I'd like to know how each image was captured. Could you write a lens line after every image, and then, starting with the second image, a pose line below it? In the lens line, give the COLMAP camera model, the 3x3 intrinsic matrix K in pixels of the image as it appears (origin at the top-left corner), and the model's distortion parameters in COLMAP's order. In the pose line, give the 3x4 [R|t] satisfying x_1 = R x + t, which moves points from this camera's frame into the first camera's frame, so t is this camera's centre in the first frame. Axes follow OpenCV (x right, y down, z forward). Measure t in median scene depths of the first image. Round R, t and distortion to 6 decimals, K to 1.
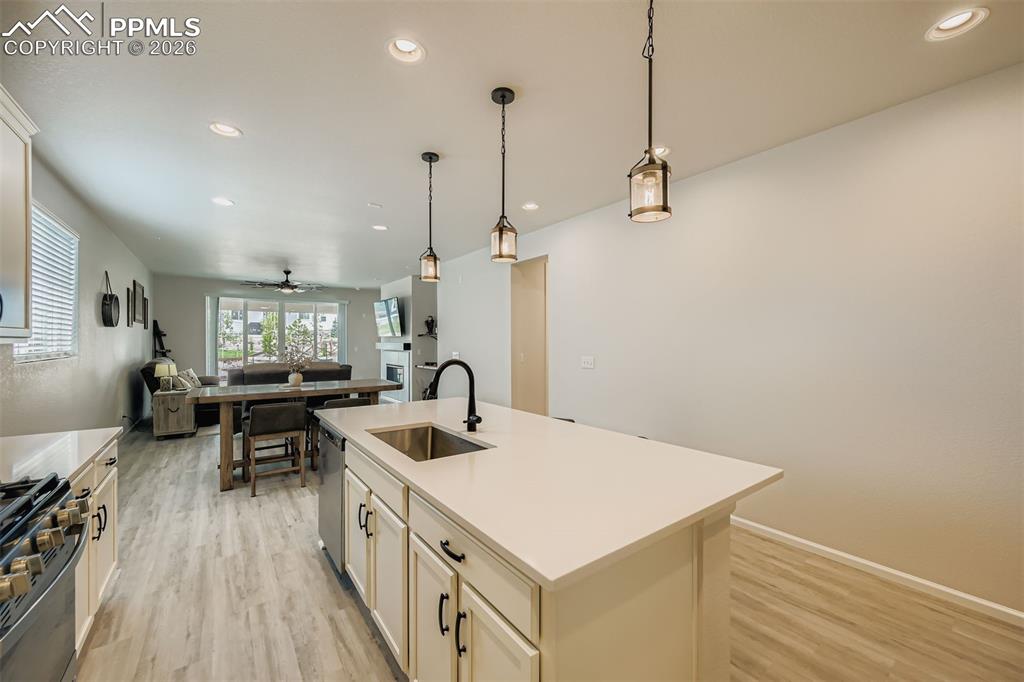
lens RADIAL K [[401.6, 0, 515.2], [0, 401.6, 343.0], [0, 0, 1]] dist [0.001506, -0.000359]
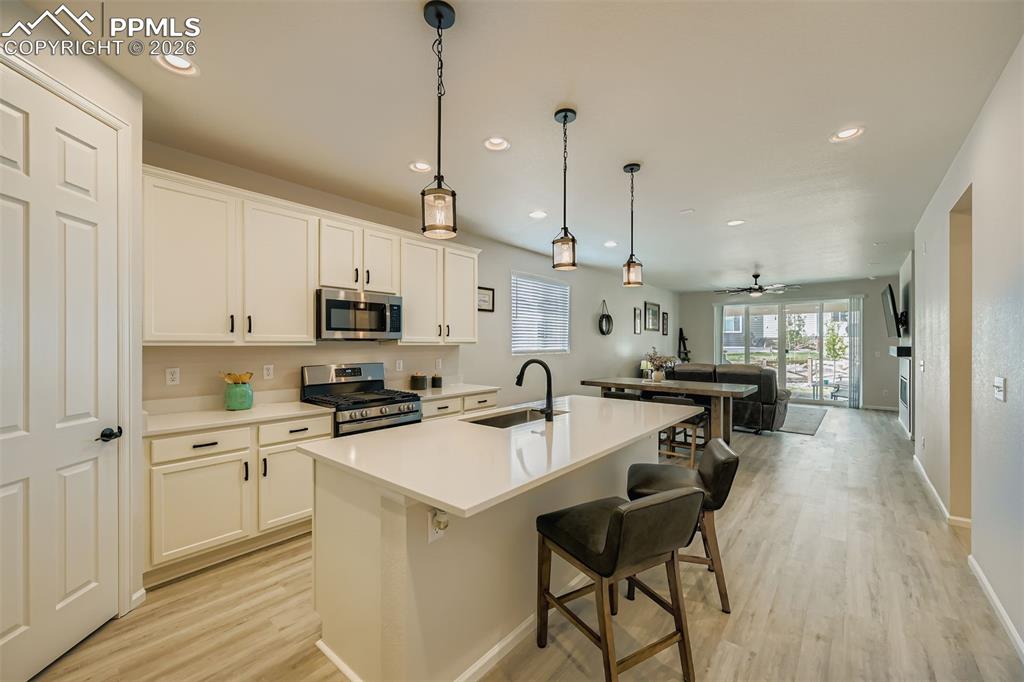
lens RADIAL K [[401.6, 0, 519.4], [0, 401.6, 344.4], [0, 0, 1]] dist [0.001506, -0.000359]
pose [[0.239151, -0.001286, -0.970982, 0.878141], [-0.001867, 0.999997, -0.001784, -0.000428], [0.970981, 0.002239, 0.239148, 0.554986]]
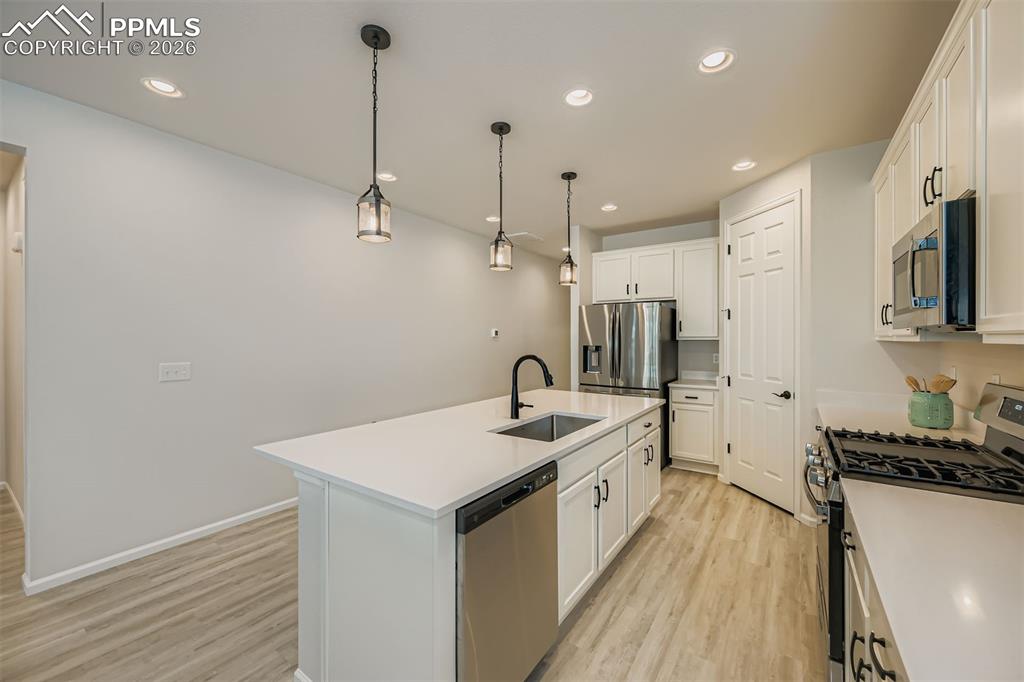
lens RADIAL K [[401.6, 0, 519.6], [0, 401.6, 339.7], [0, 0, 1]] dist [0.001506, -0.000359]
pose [[-0.328567, -0.006245, 0.944460, -1.020754], [0.002345, 0.999970, 0.007428, -0.009038], [-0.944478, 0.004655, -0.328543, 1.182338]]
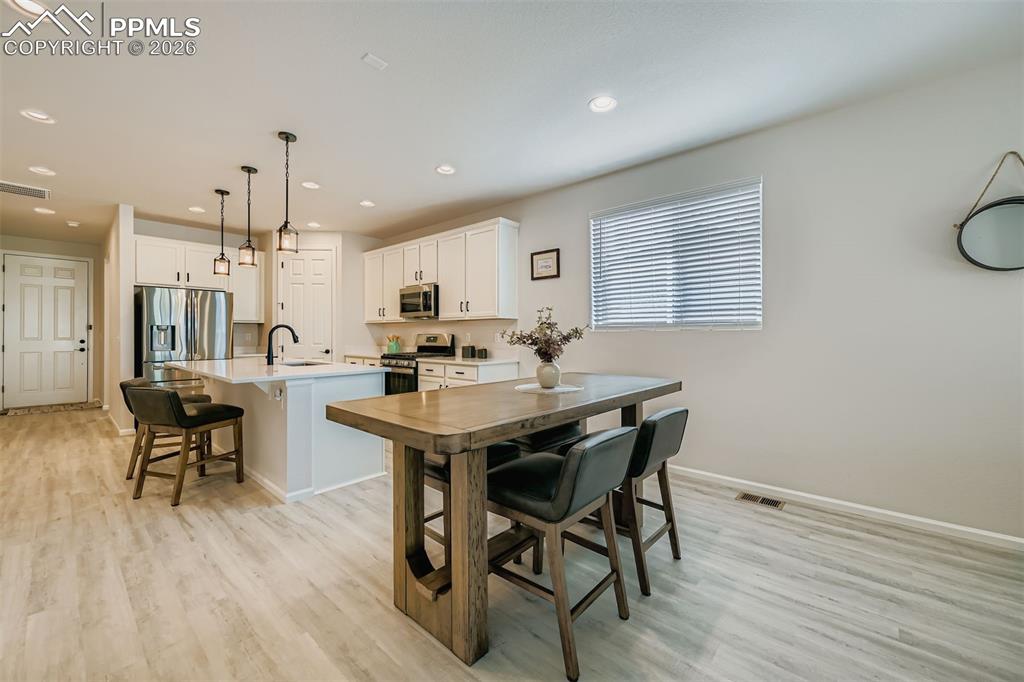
lens RADIAL K [[401.6, 0, 512.5], [0, 401.6, 333.6], [0, 0, 1]] dist [0.001506, -0.000359]
pose [[-0.977529, -0.003897, -0.210764, -0.672370], [-0.003804, 0.999992, -0.000849, 0.068552], [0.210766, -0.000028, -0.977537, 2.576914]]
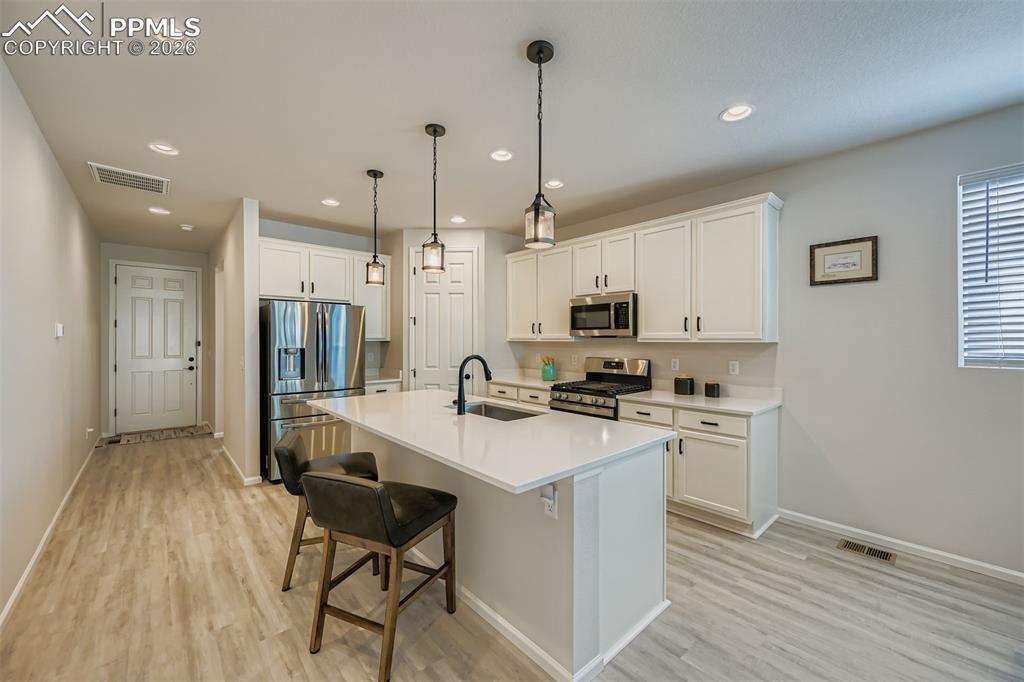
lens RADIAL K [[401.6, 0, 516.9], [0, 401.6, 339.5], [0, 0, 1]] dist [0.001506, -0.000359]
pose [[-0.995052, -0.004198, -0.099266, -0.128888], [-0.004521, 0.999985, 0.003025, -0.010974], [0.099252, 0.003459, -0.995056, 1.941977]]
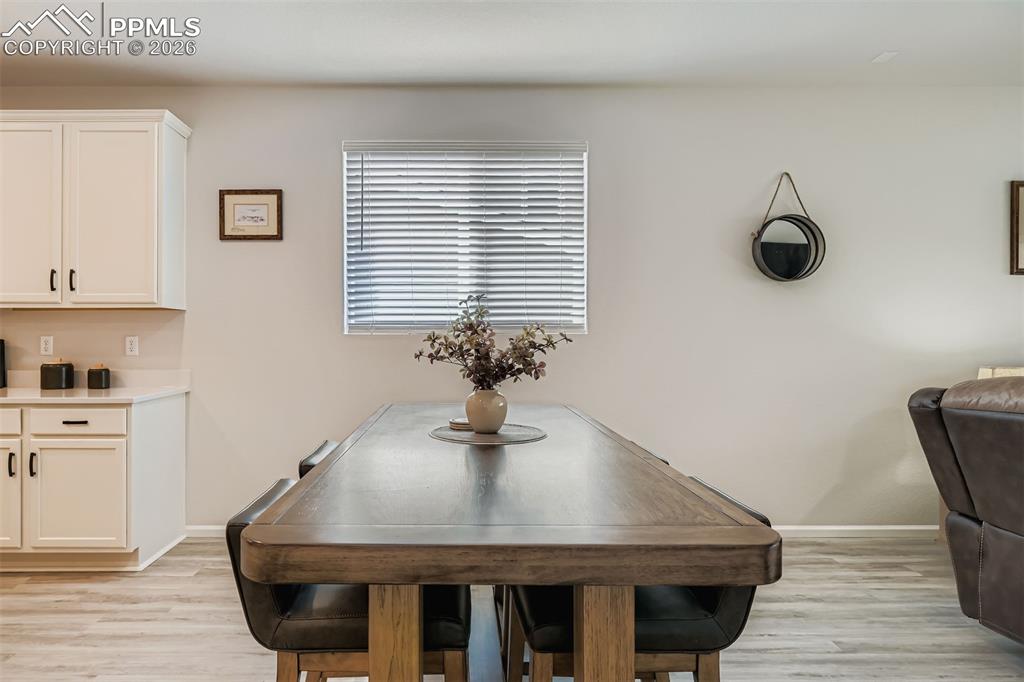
lens RADIAL K [[606.6, 0, 457.0], [0, 606.6, 332.5], [0, 0, 1]] dist [0.002098, -0.002858]
pose [[-0.597182, -0.010203, -0.802041, -0.290372], [-0.005055, 0.999947, -0.008957, 0.064253], [0.802090, -0.001294, -0.597202, 2.174090]]
